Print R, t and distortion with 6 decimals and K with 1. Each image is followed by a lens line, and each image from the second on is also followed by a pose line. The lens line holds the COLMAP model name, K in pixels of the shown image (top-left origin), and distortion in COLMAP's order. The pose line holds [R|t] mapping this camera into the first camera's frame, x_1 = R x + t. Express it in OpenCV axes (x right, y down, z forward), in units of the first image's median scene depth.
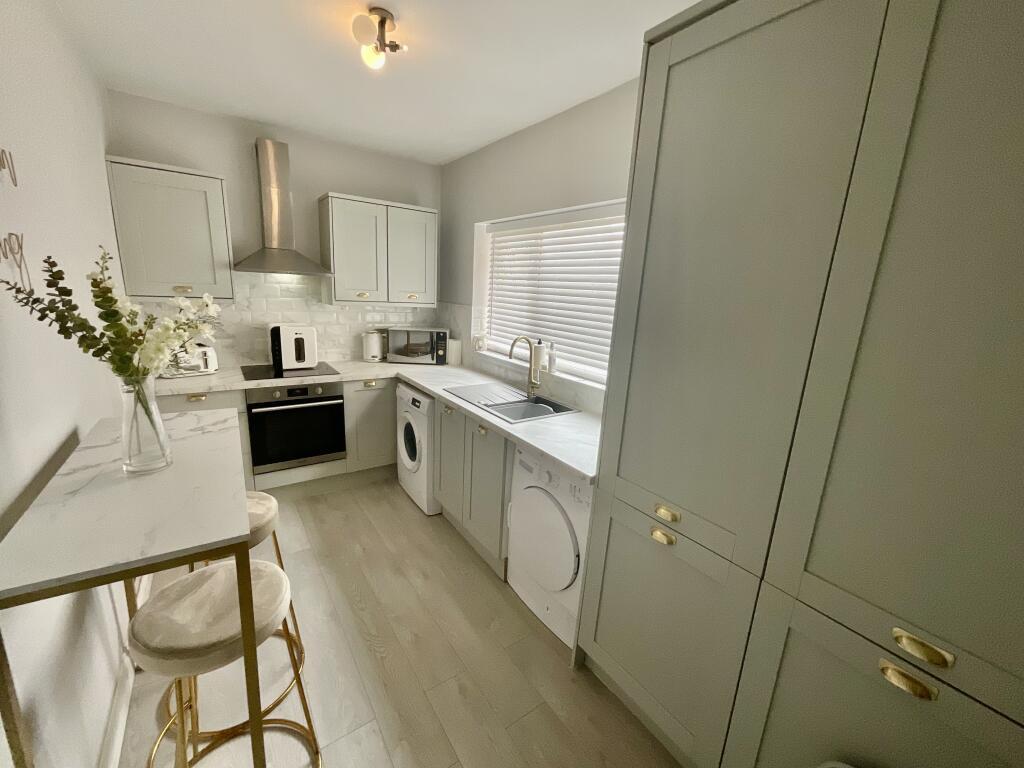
lens RADIAL K [[414.4, 0, 510.0], [0, 414.4, 384.7], [0, 0, 1]] dist [-0.008926, 0.003412]
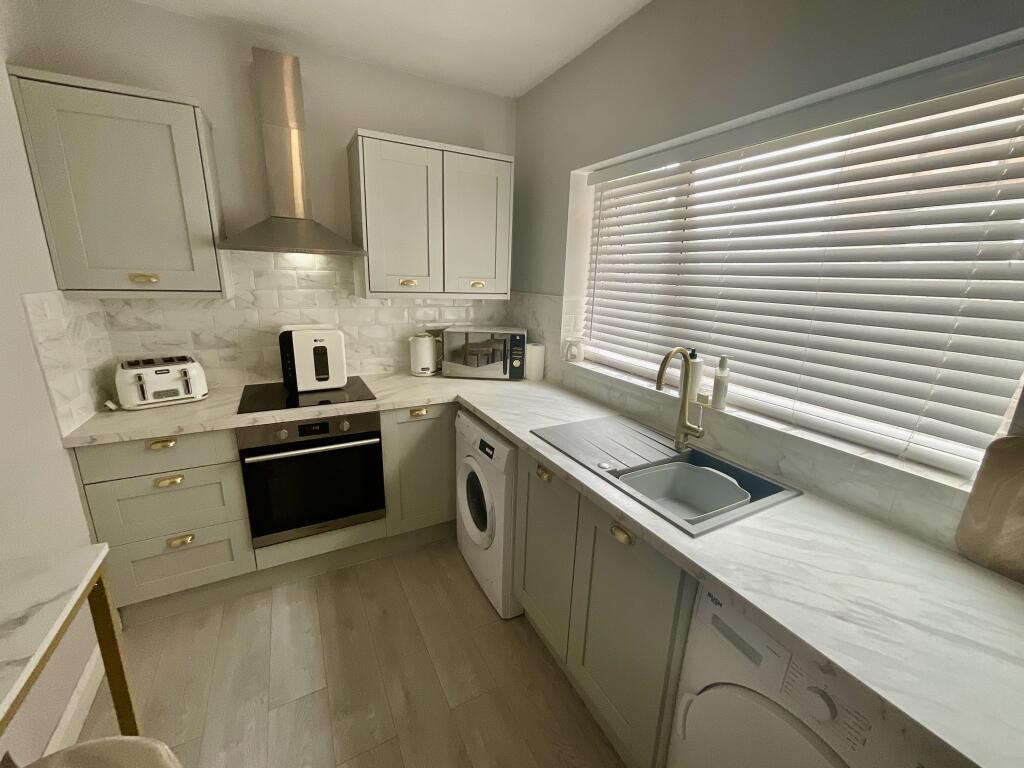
lens RADIAL K [[414.4, 0, 510.0], [0, 414.4, 384.7], [0, 0, 1]] dist [-0.008926, 0.003412]
pose [[0.992399, 0.007083, -0.122857, -0.104309], [-0.004380, 0.999743, 0.022255, -0.064960], [0.122983, -0.021548, 0.992175, 0.341688]]
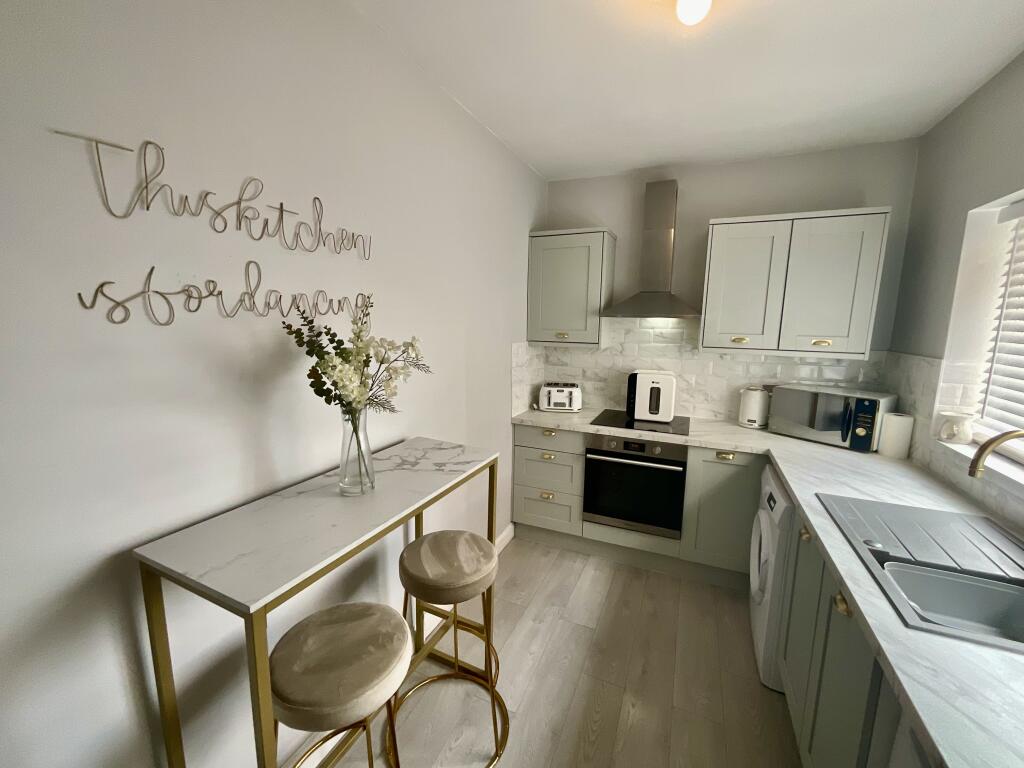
lens RADIAL K [[414.4, 0, 510.0], [0, 414.4, 384.7], [0, 0, 1]] dist [-0.008926, 0.003412]
pose [[0.511130, 0.086564, -0.855133, 0.096227], [-0.182411, 0.983176, -0.009504, -0.051706], [0.839924, 0.160844, 0.518321, 0.263219]]
